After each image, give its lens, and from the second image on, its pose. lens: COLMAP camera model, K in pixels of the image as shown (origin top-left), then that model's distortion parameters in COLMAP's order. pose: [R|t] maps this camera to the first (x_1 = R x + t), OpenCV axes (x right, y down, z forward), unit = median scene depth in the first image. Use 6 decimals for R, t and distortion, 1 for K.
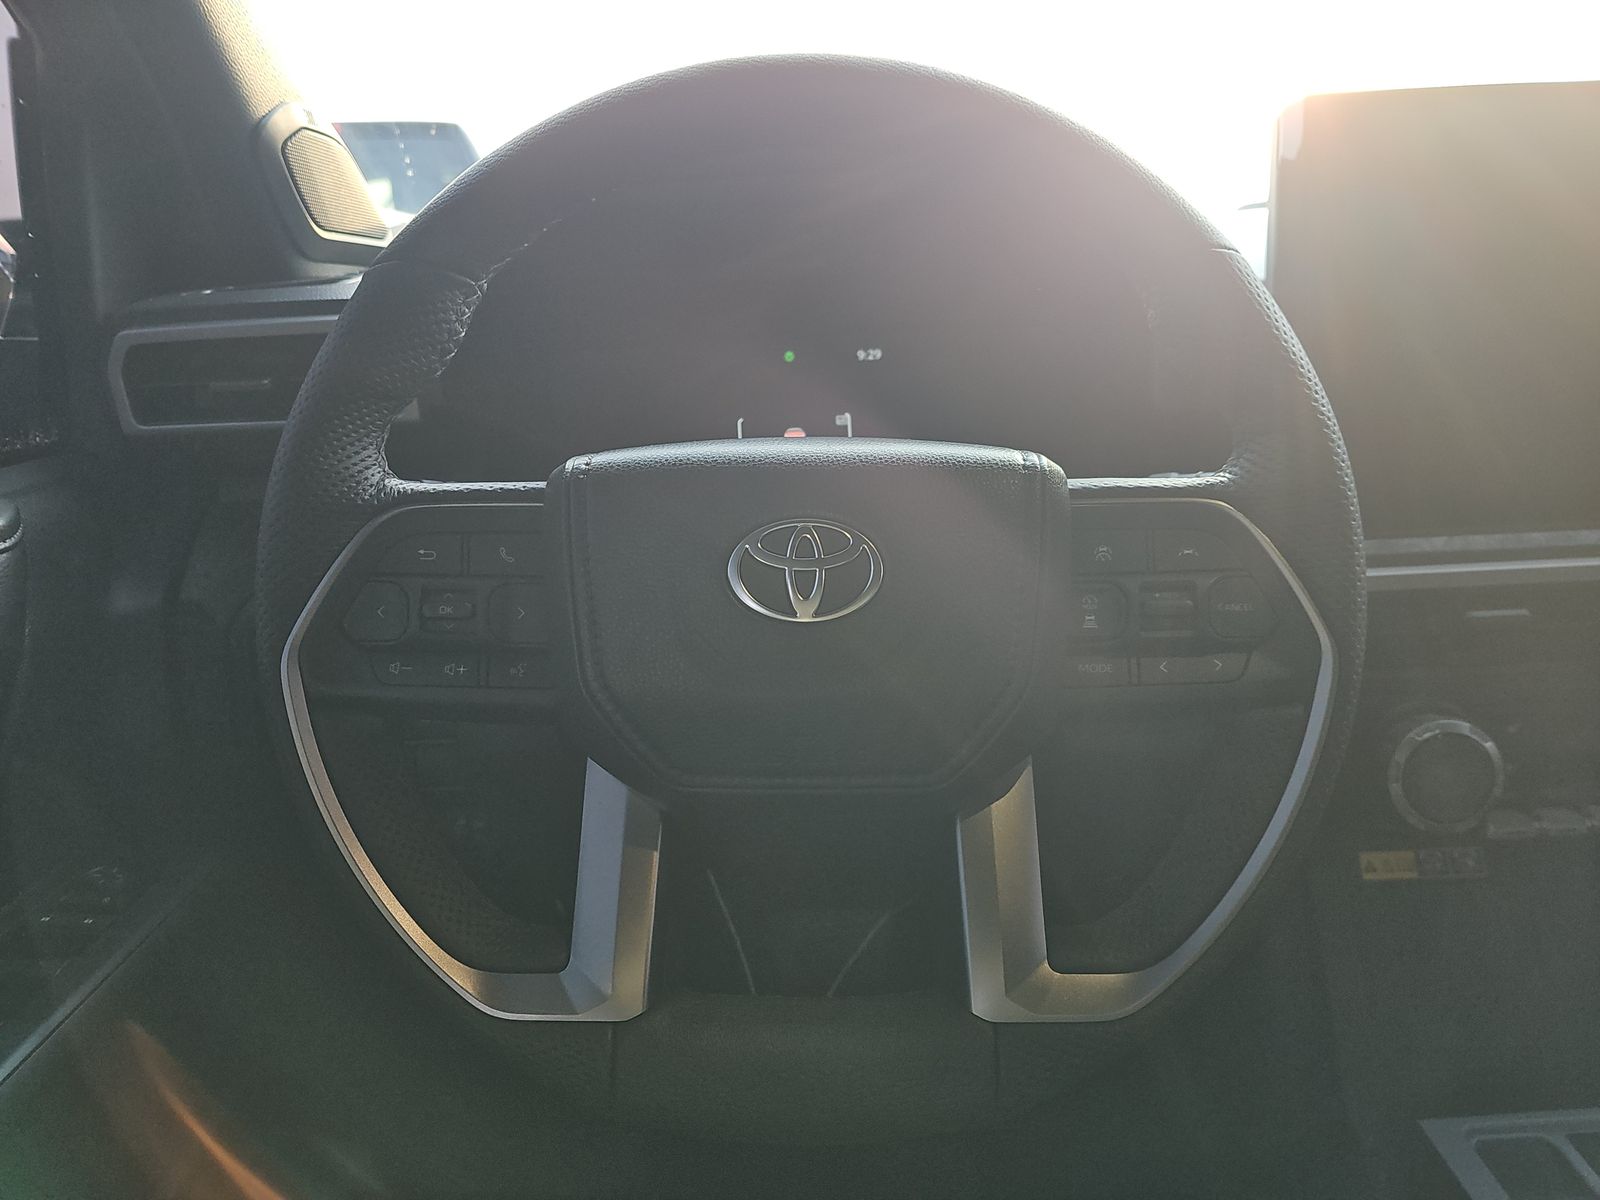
lens RADIAL K [[1062.0, 0, 806.4], [0, 1062.0, 608.9], [0, 0, 1]] dist [0.006356, -0.010512]
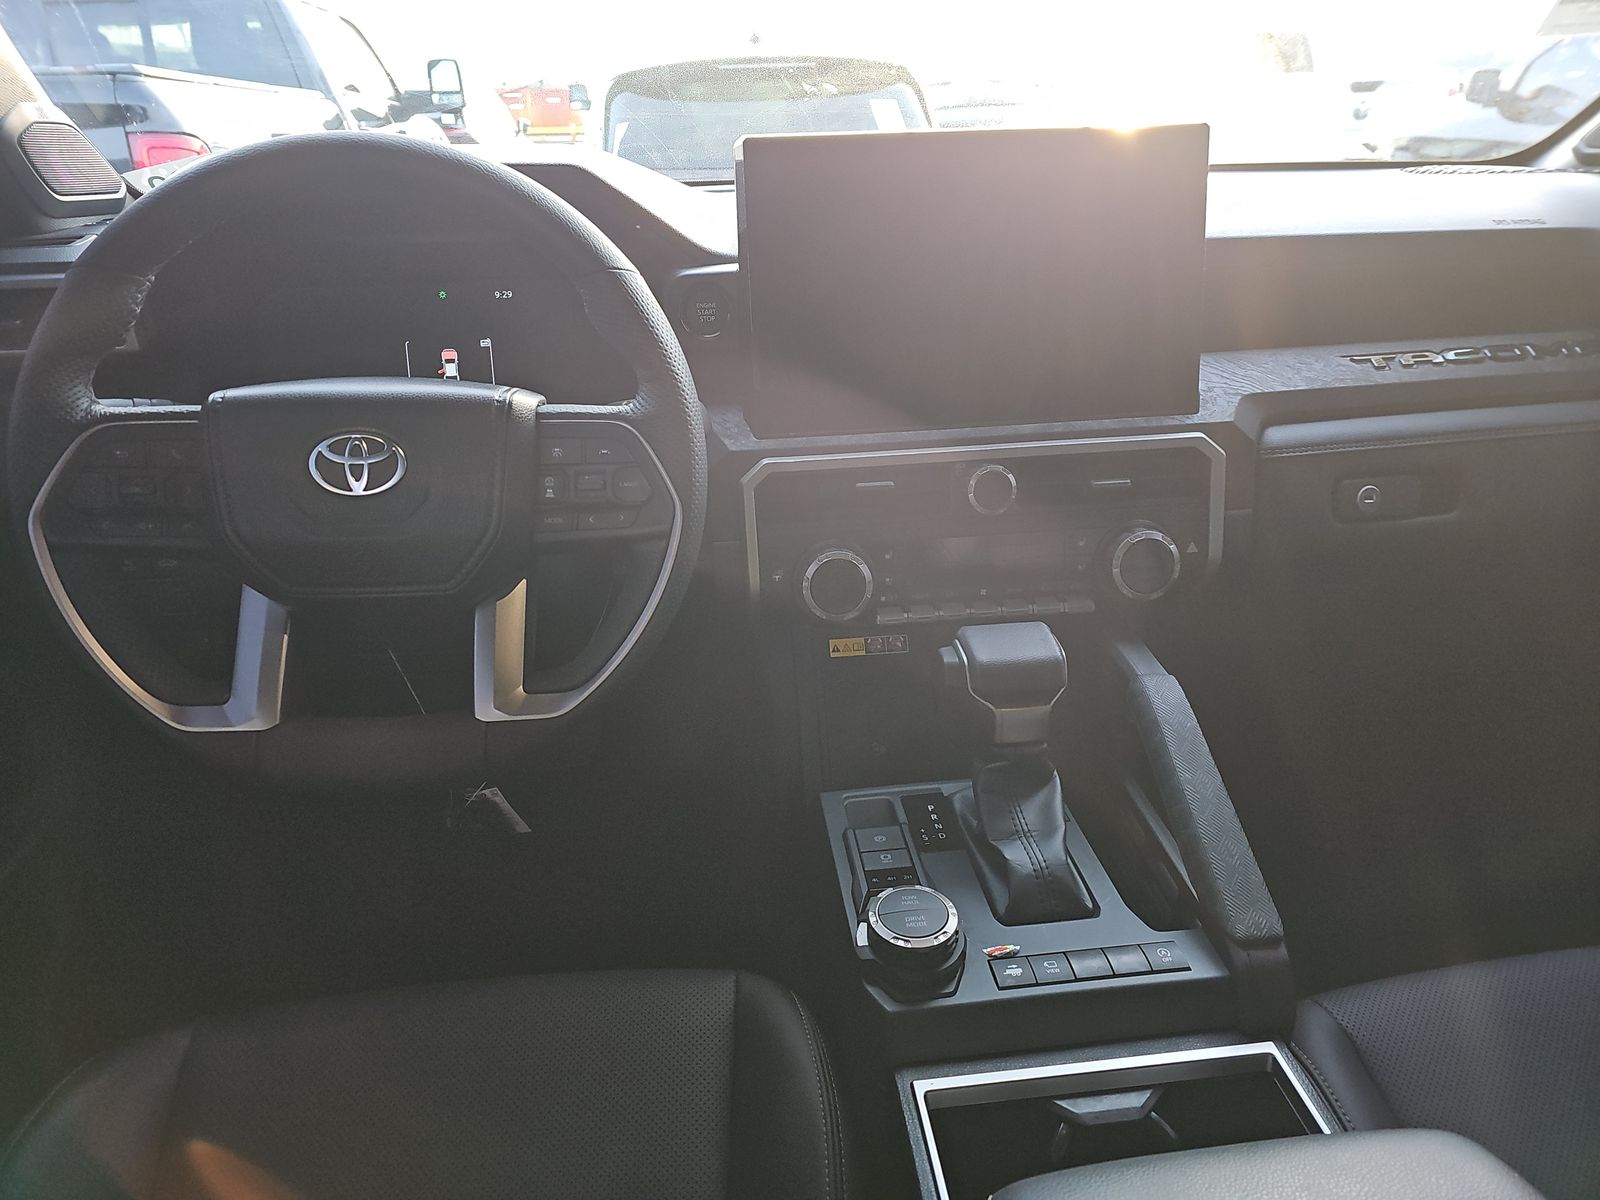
lens RADIAL K [[1062.0, 0, 792.9], [0, 1062.0, 594.7], [0, 0, 1]] dist [0.006356, -0.010512]
pose [[0.991057, -0.022060, 0.131602, 0.430742], [0.007946, 0.994246, 0.106824, -0.004177], [-0.133201, -0.104823, 0.985530, -0.736366]]
